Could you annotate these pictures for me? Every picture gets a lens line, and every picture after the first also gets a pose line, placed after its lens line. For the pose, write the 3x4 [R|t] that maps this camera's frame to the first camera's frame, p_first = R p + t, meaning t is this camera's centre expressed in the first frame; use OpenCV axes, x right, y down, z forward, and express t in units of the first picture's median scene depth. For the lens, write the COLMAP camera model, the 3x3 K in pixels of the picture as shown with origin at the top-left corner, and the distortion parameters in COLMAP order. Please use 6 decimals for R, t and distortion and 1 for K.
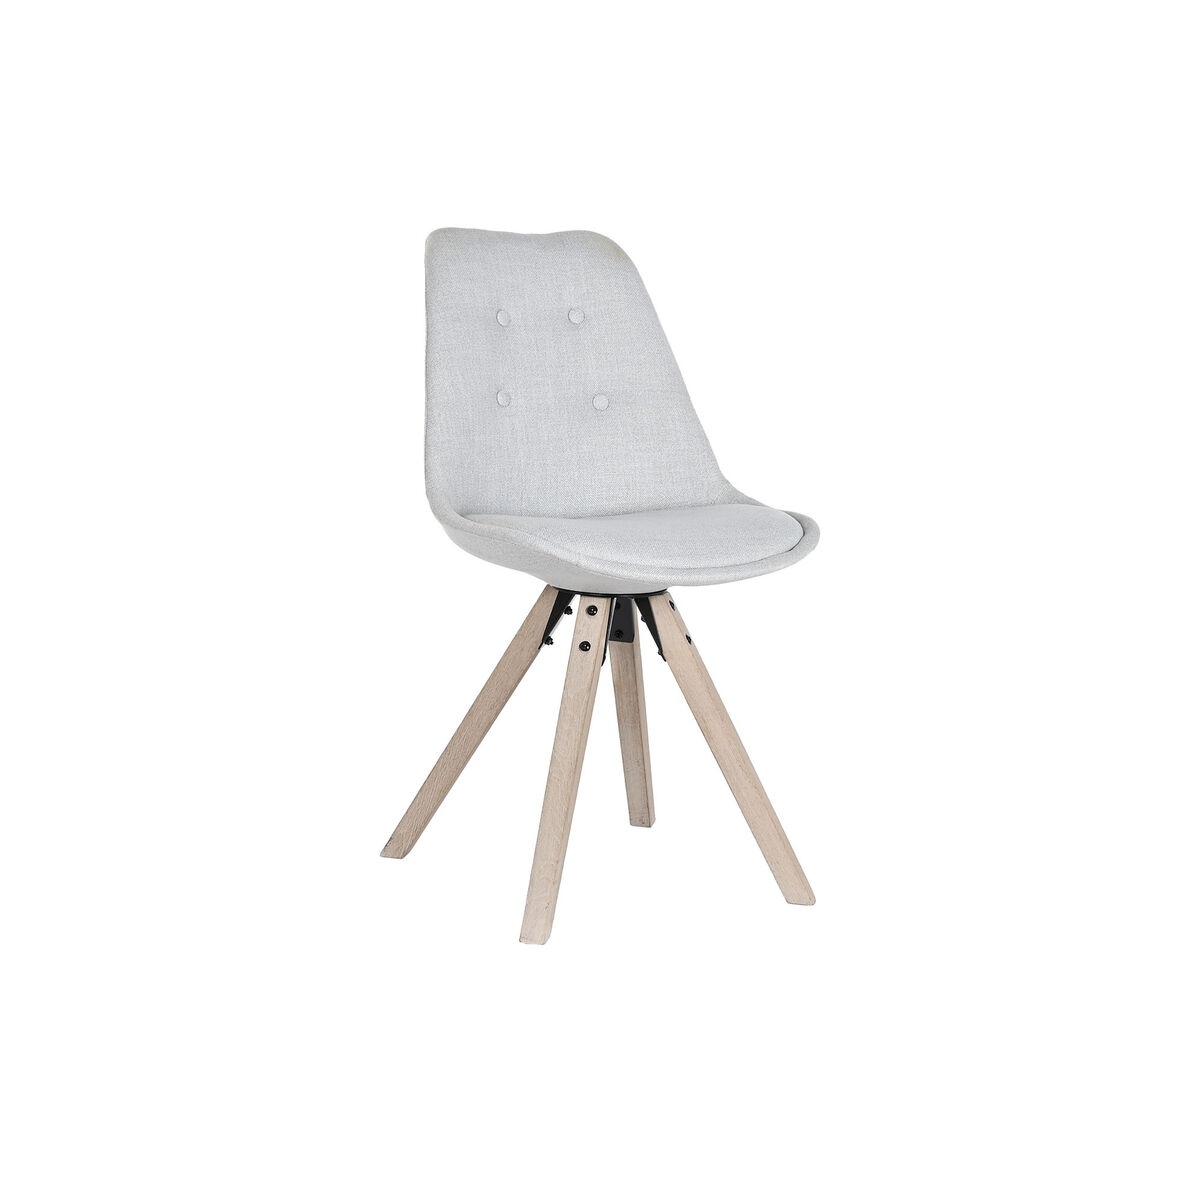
lens RADIAL K [[4431.8, 0, 600.0], [0, 4431.8, 600.0], [0, 0, 1]] dist [0.051860, -0.439227]
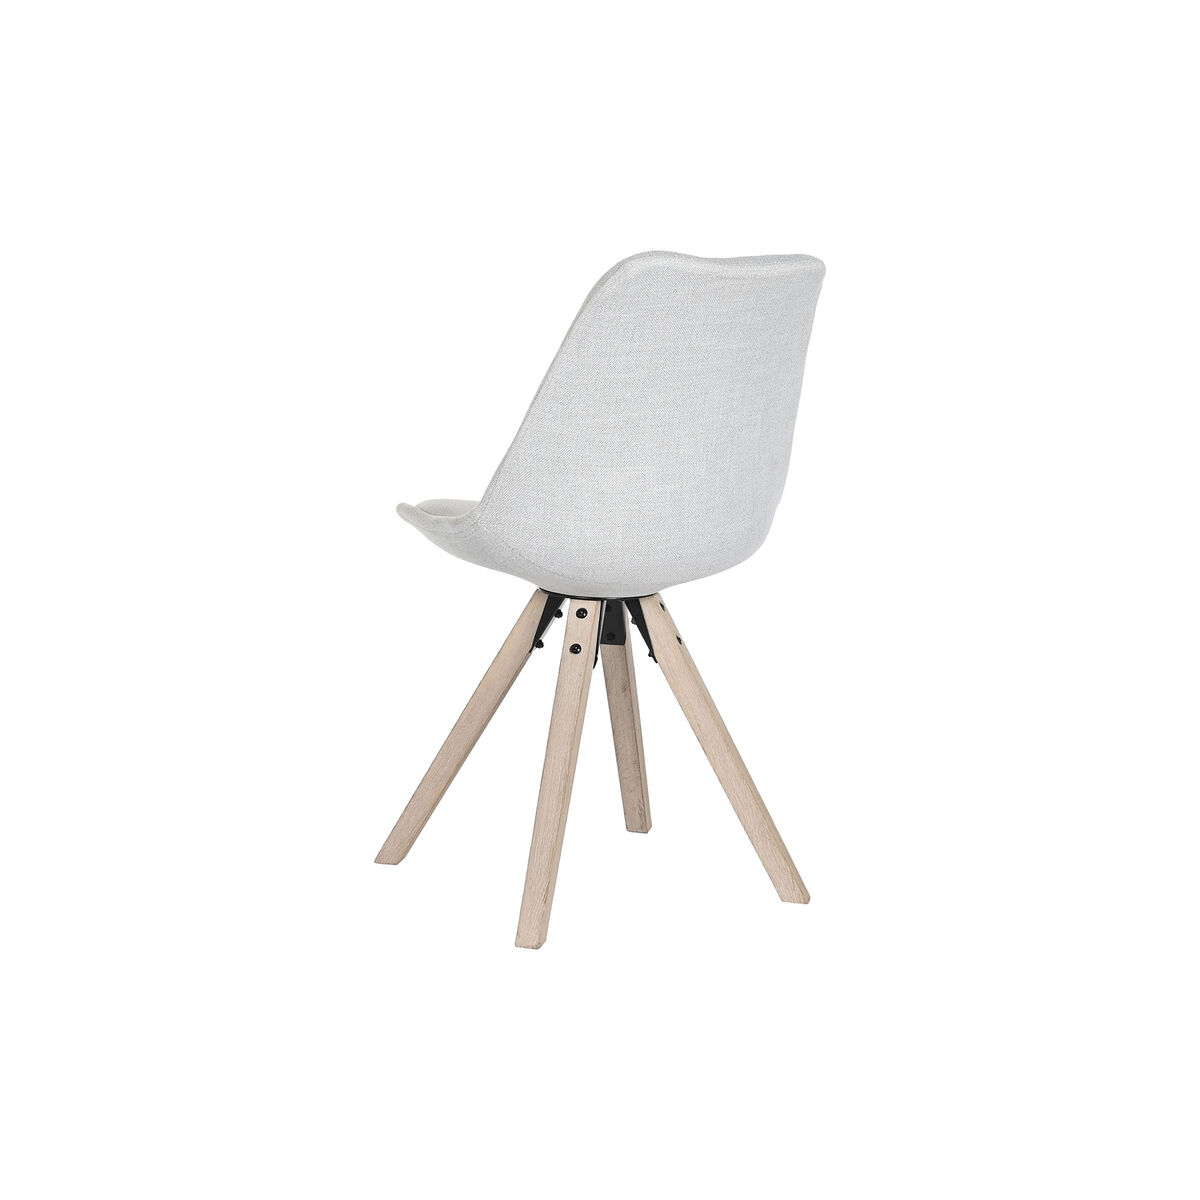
lens RADIAL K [[3354.0, 0, 600.0], [0, 3354.0, 600.0], [0, 0, 1]] dist [0.010915, -0.026291]
pose [[0.999851, -0.017264, 0.000908, 0.001531], [0.017258, 0.999834, 0.005852, -0.005044], [-0.001009, -0.005836, 0.999982, 0.242391]]
